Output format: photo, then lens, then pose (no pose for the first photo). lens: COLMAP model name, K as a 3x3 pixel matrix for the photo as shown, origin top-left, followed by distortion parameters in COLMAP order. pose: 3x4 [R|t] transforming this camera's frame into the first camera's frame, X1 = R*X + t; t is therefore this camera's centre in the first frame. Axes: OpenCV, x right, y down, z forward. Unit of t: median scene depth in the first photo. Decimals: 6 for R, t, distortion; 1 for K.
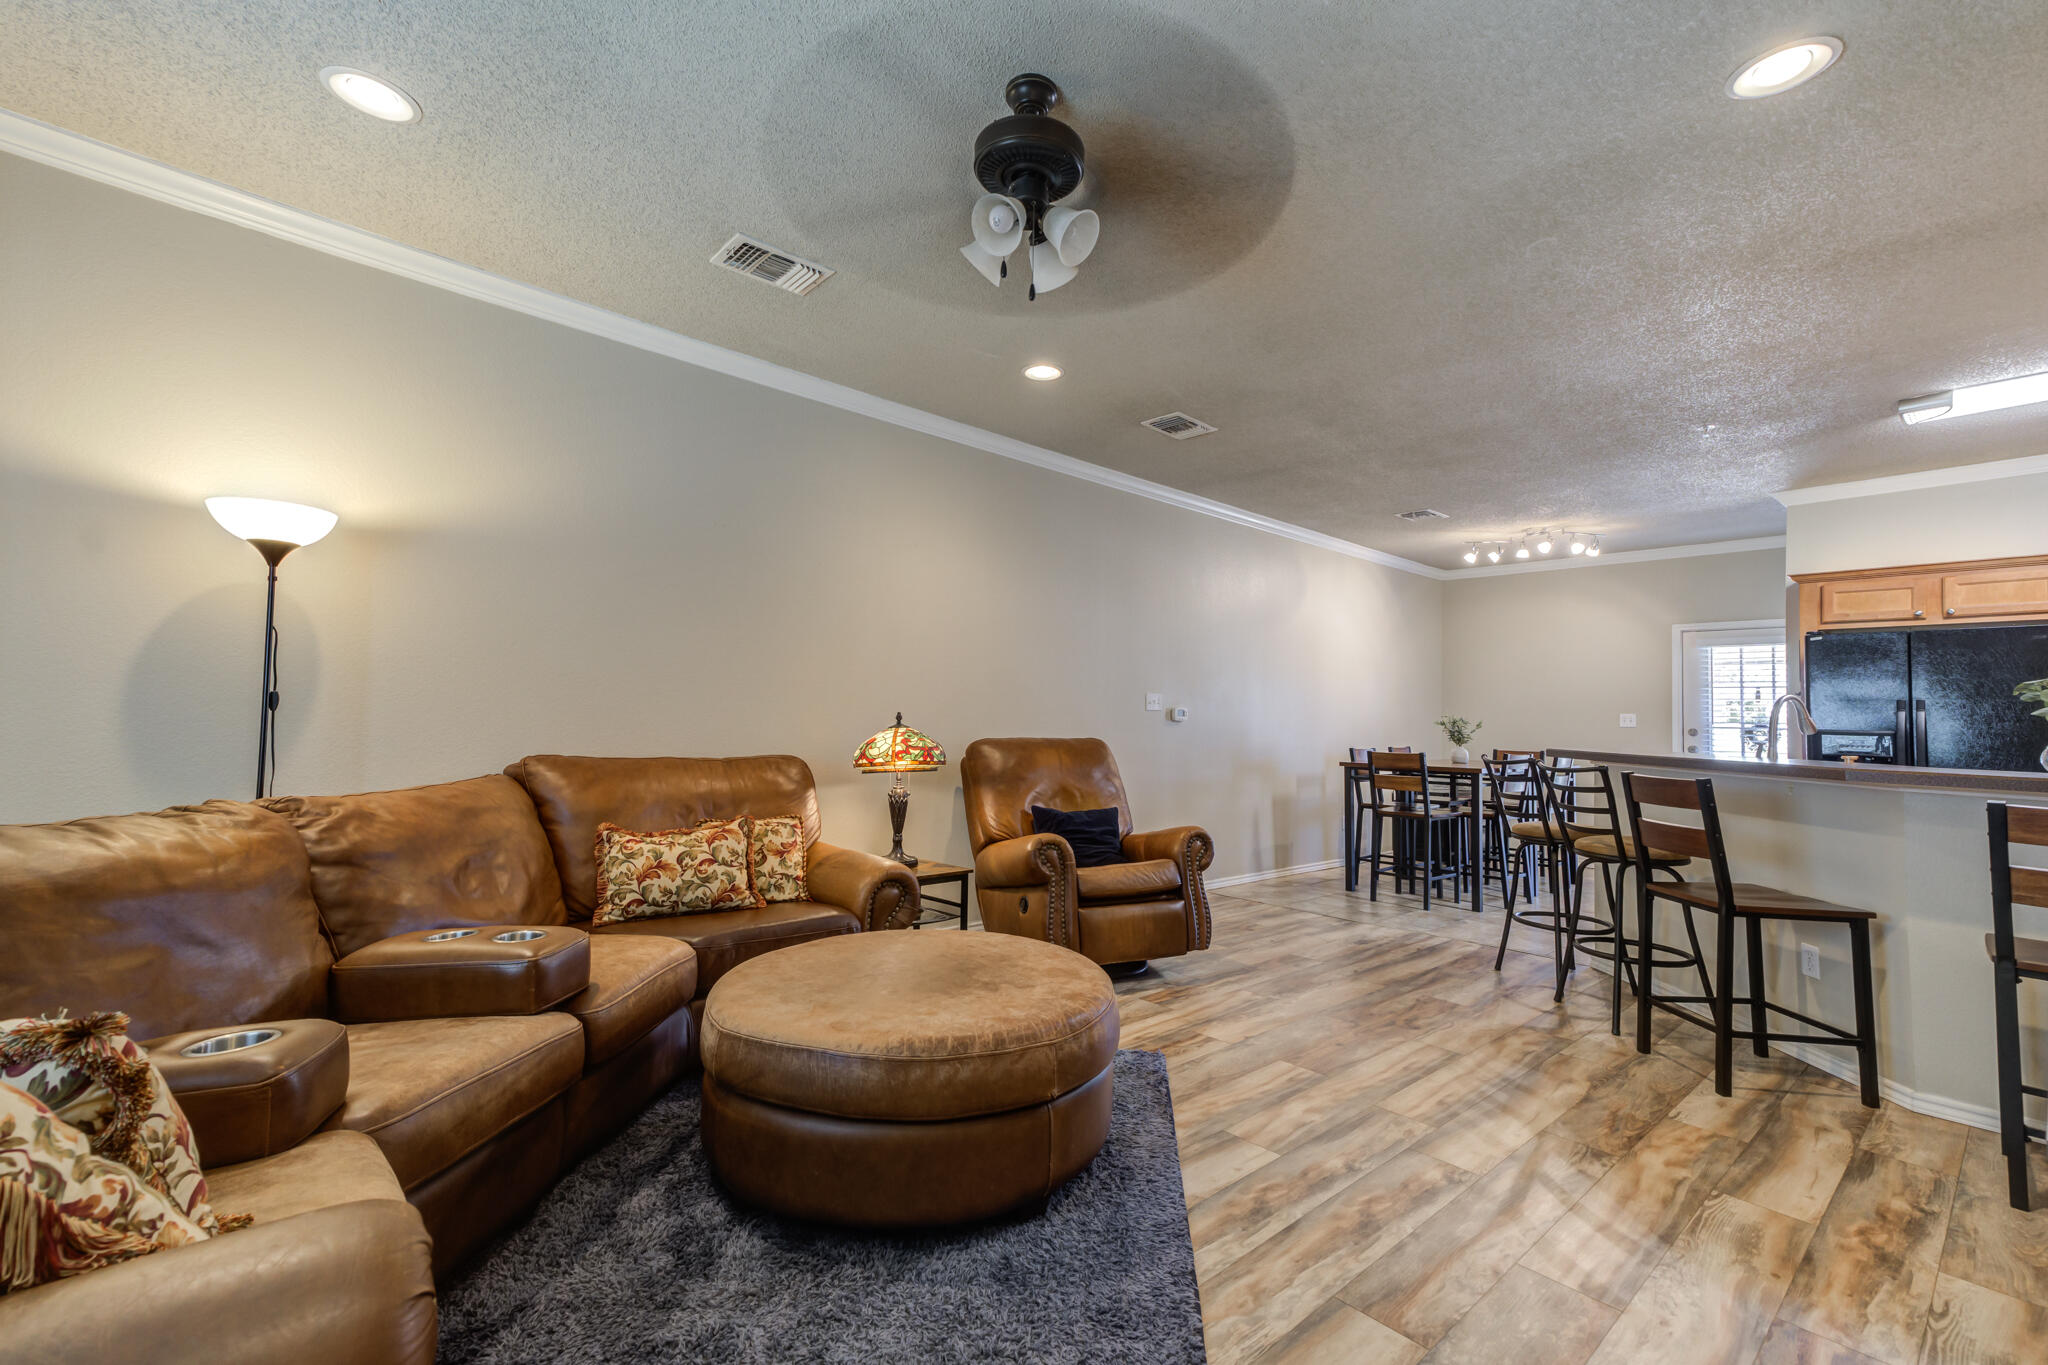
lens RADIAL K [[882.0, 0, 1013.5], [0, 882.0, 675.6], [0, 0, 1]] dist [0.033418, 0.000217]
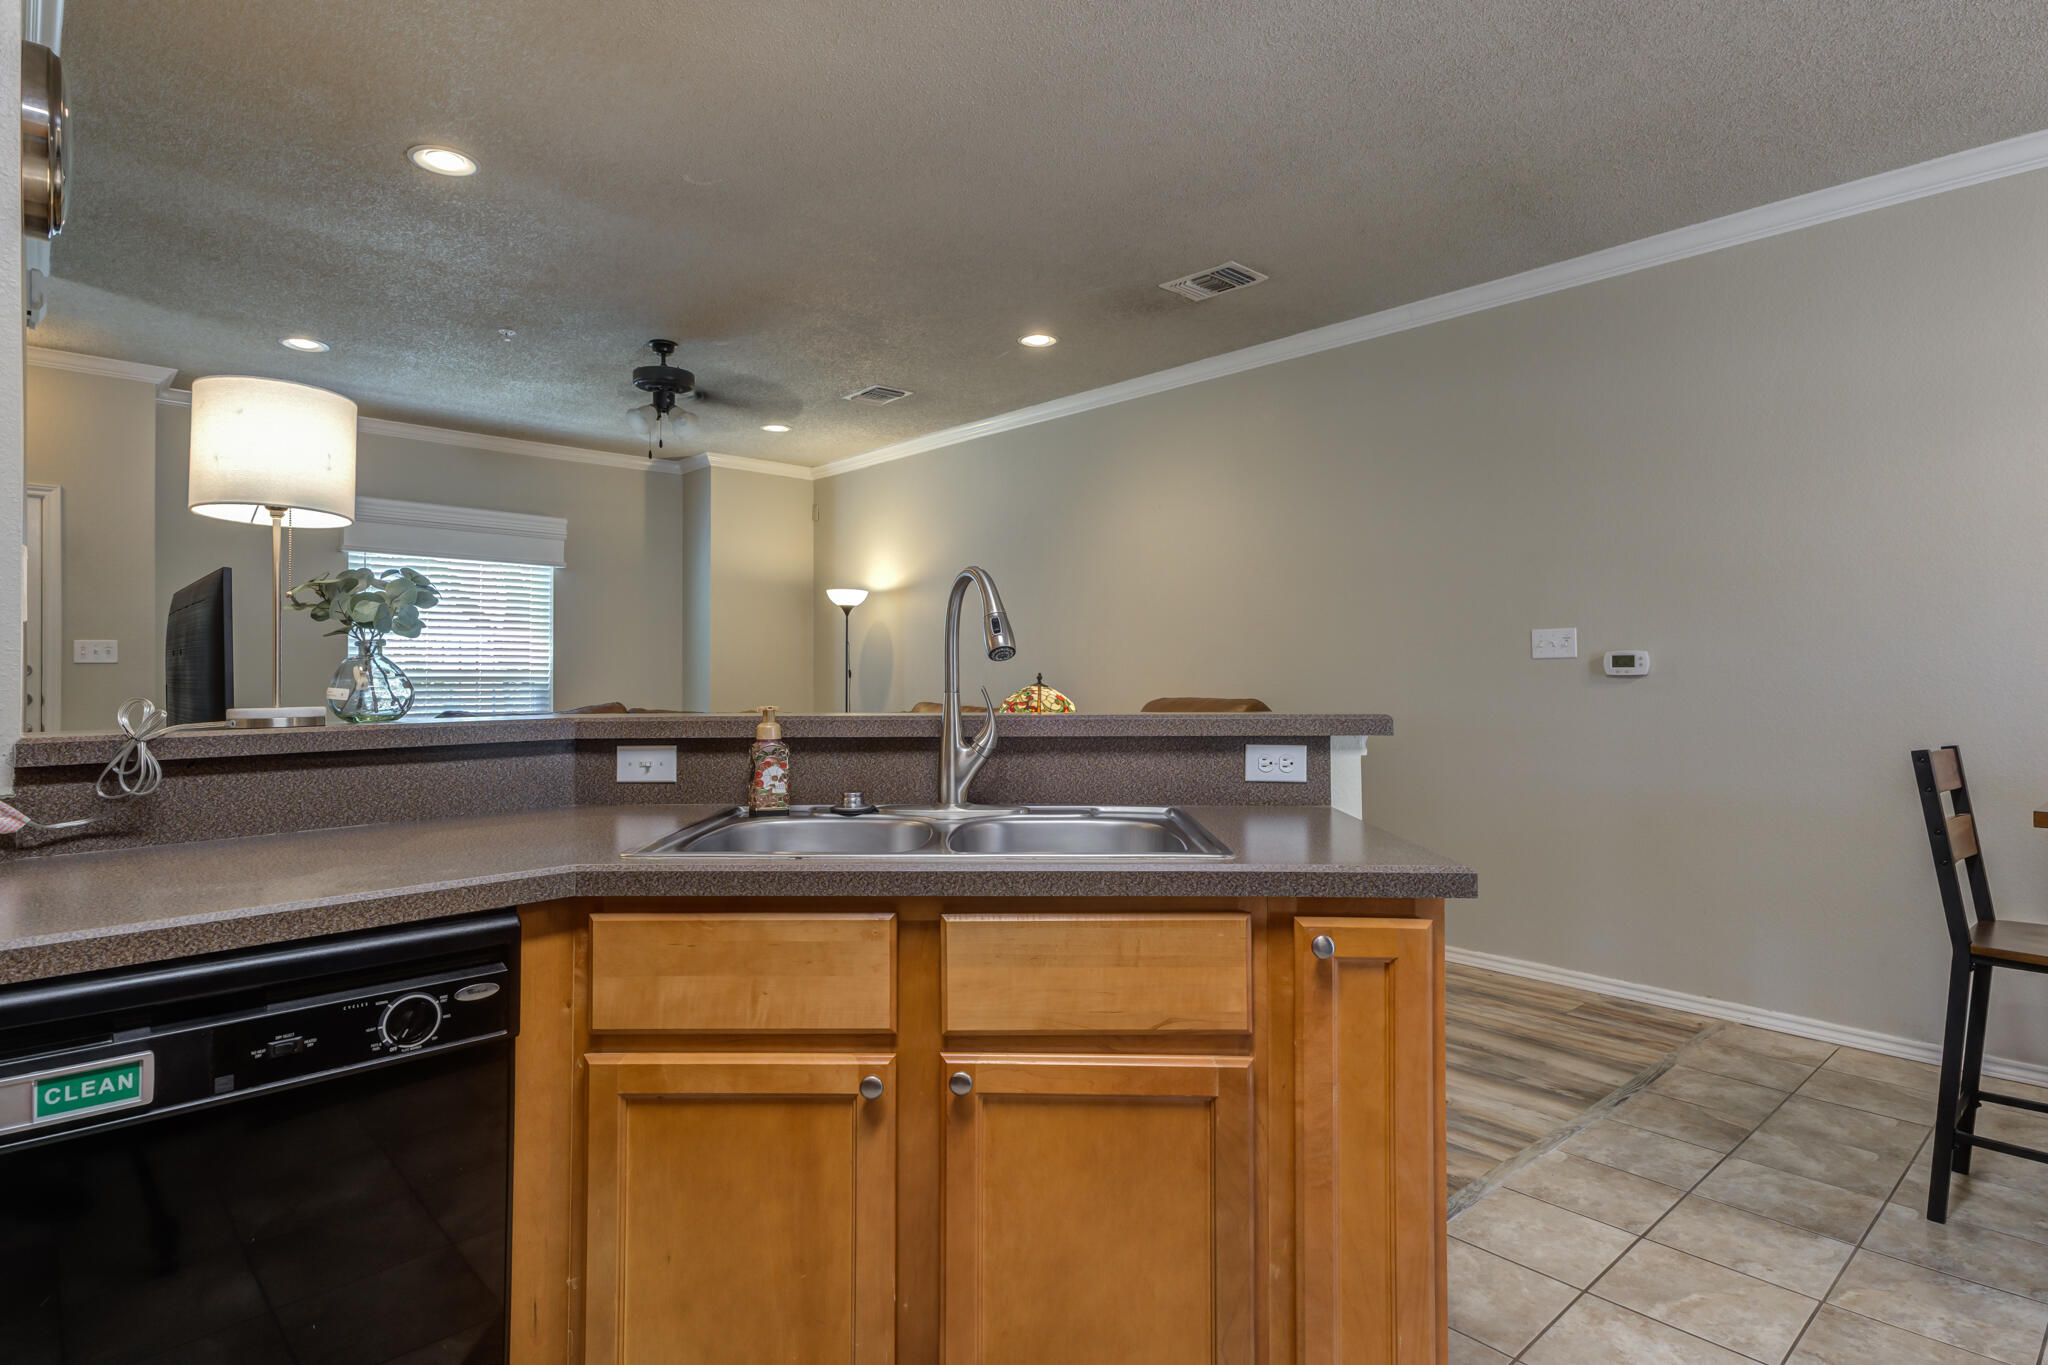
lens RADIAL K [[1068.0, 0, 1030.3], [0, 1068.0, 652.4], [0, 0, 1]] dist [0.025422, -0.000534]
pose [[0.017783, -0.046082, -0.998779, 1.340885], [0.045559, 0.997937, -0.045232, 0.080717], [0.998803, -0.044699, 0.019846, 1.009087]]
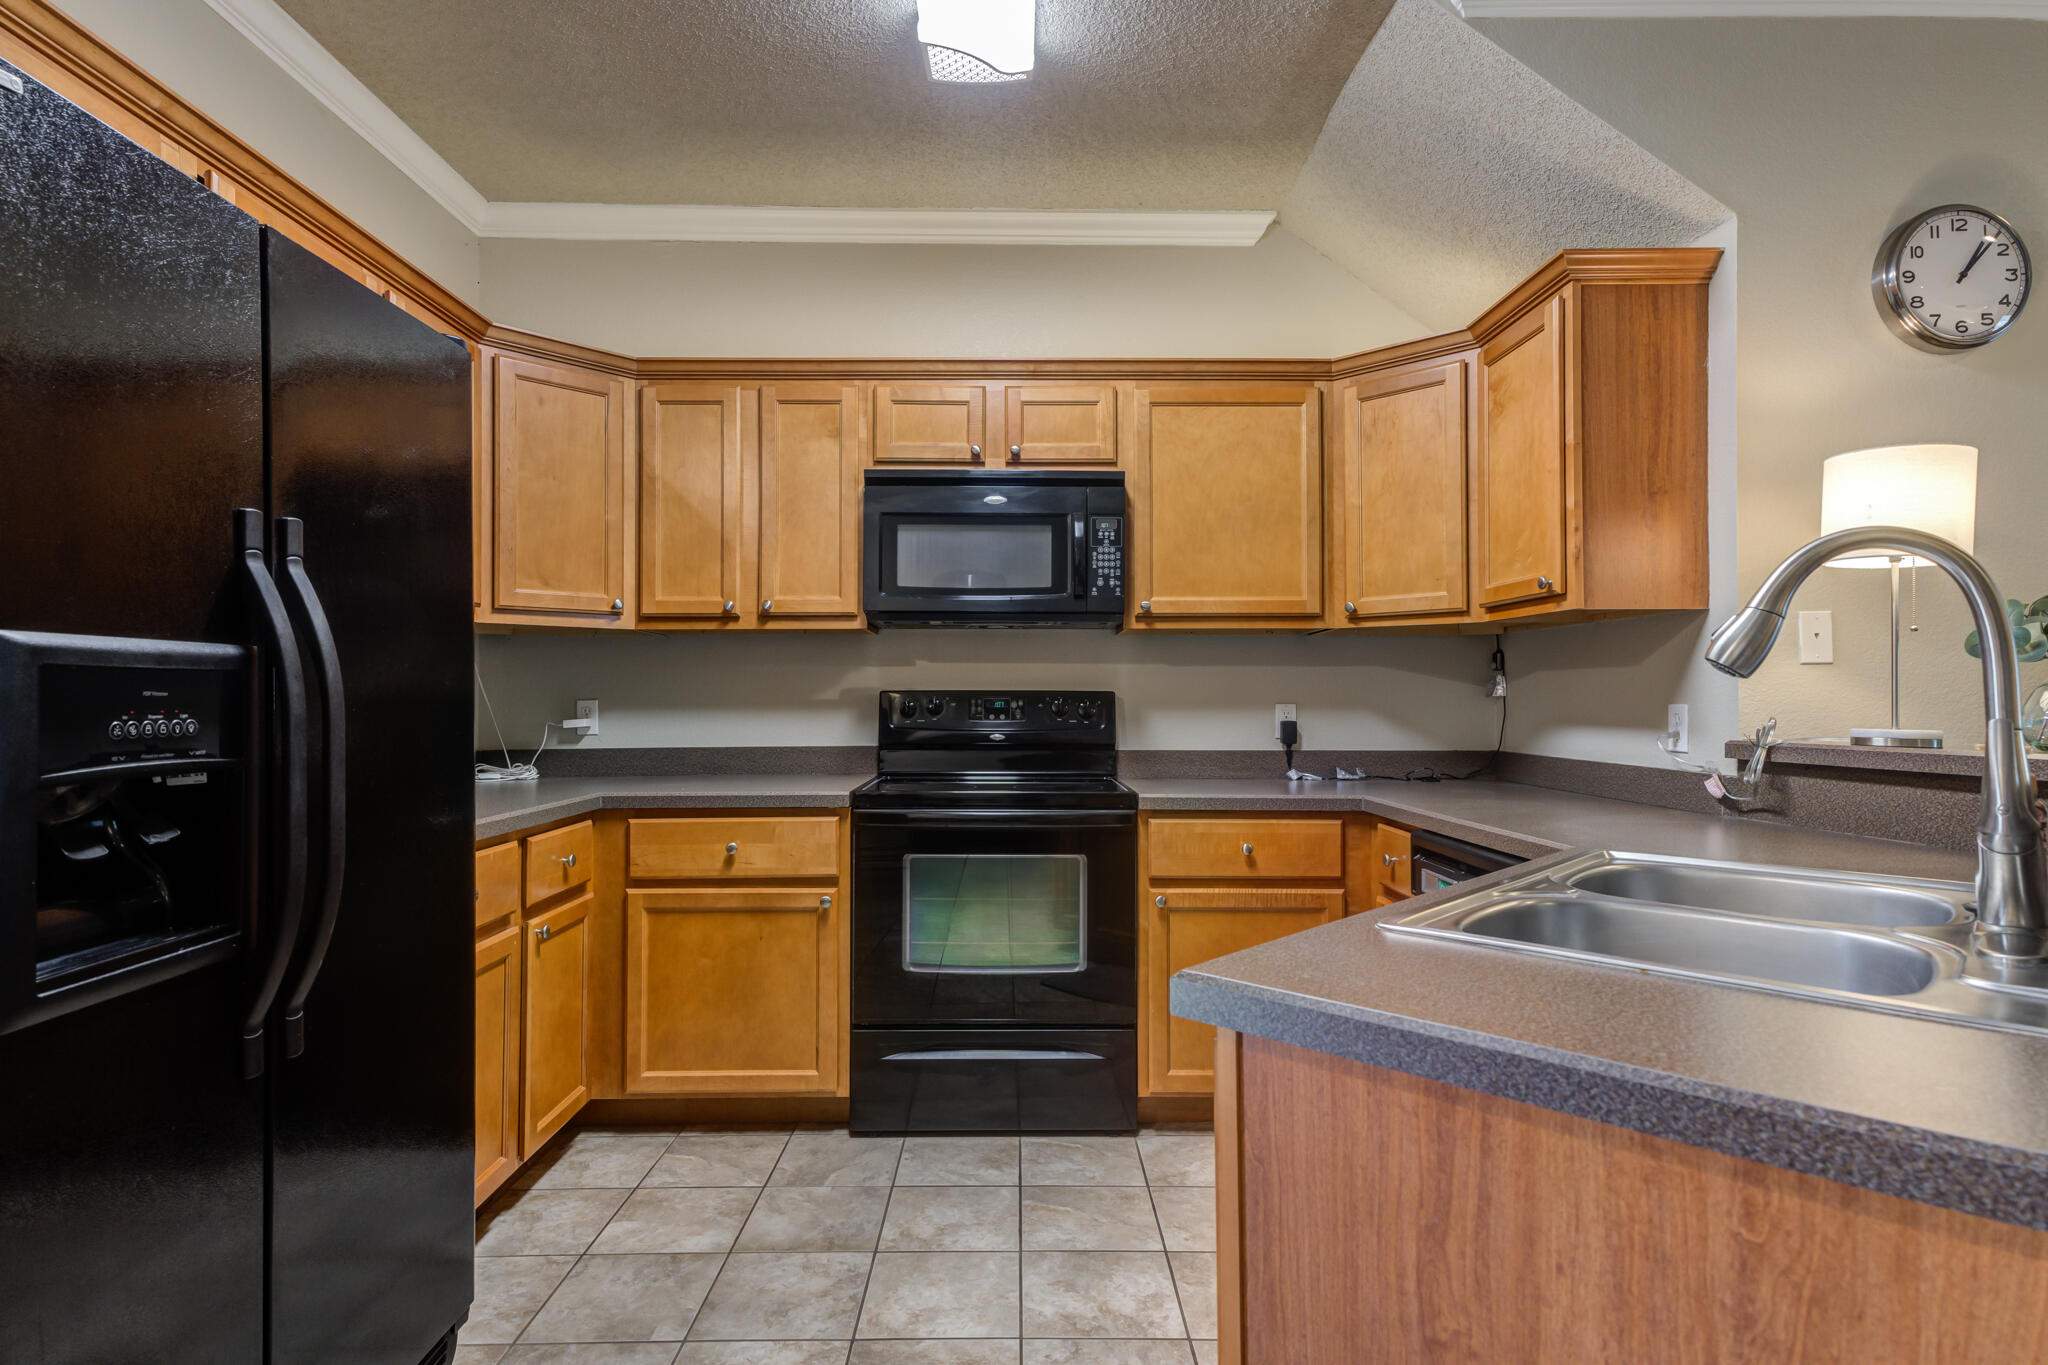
lens RADIAL K [[1068.0, 0, 1027.8], [0, 1068.0, 670.4], [0, 0, 1]] dist [0.025422, -0.000534]
pose [[-0.747329, -0.013811, 0.664310, 0.821623], [-0.054641, 0.997675, -0.040728, 0.084854], [-0.662203, -0.066736, -0.746346, 1.378464]]
